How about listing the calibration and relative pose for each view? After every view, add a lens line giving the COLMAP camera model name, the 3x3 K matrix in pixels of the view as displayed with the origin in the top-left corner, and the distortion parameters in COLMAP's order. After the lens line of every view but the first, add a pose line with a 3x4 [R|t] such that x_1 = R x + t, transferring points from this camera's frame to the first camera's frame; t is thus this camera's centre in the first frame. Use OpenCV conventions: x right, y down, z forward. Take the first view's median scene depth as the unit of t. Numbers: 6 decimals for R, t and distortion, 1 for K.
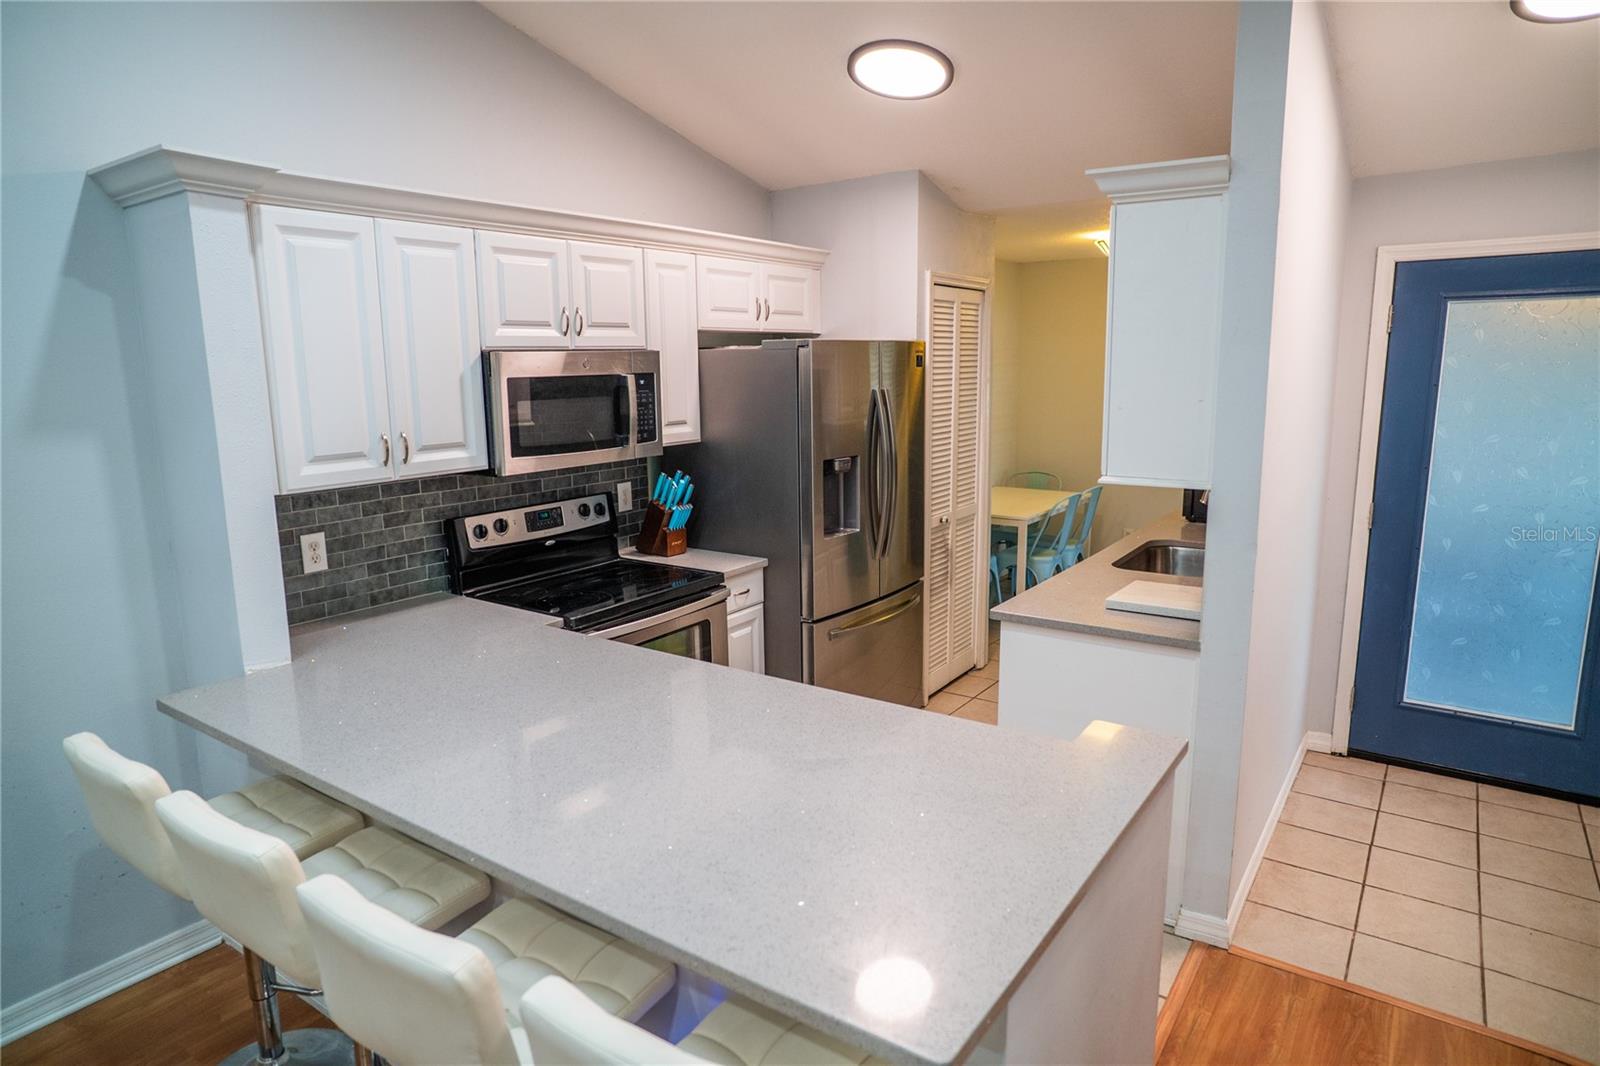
lens RADIAL K [[950.2, 0, 793.7], [0, 950.2, 531.5], [0, 0, 1]] dist [-0.069663, 0.056320]
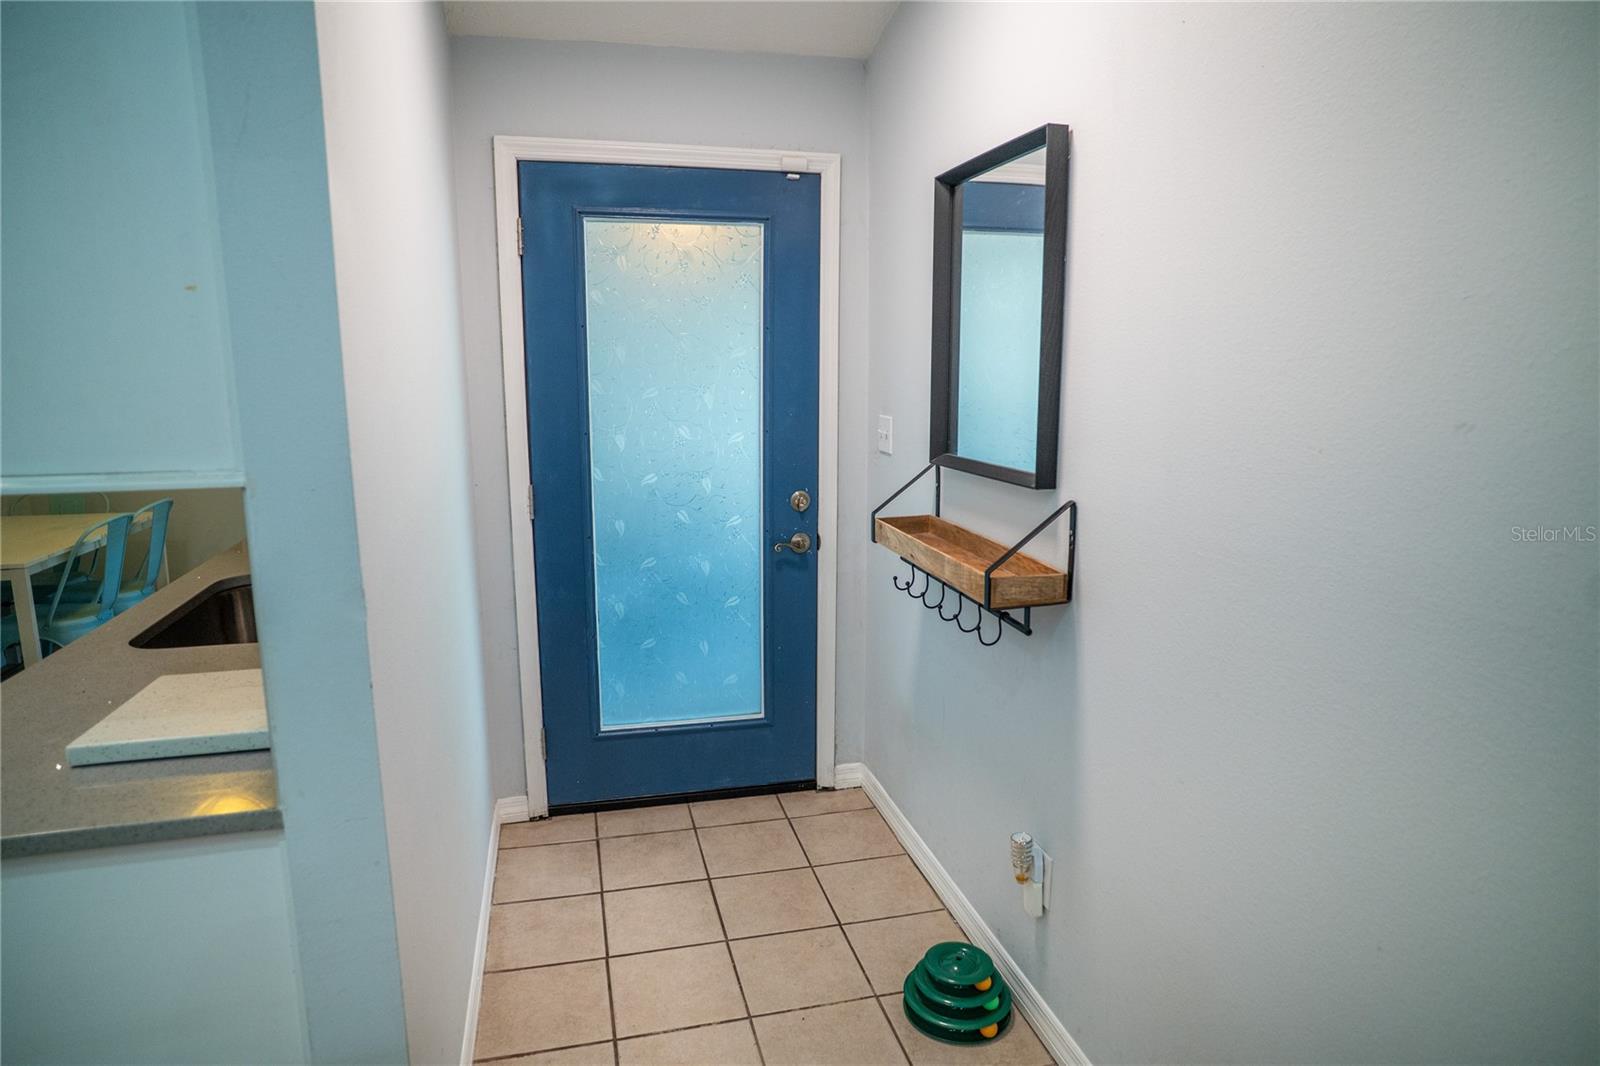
lens RADIAL K [[950.2, 0, 793.7], [0, 950.2, 531.5], [0, 0, 1]] dist [-0.069663, 0.056320]
pose [[0.654337, -0.126093, 0.745616, 0.188316], [0.126062, 0.990392, 0.056858, -0.010296], [-0.745621, 0.056790, 0.663946, 0.341546]]
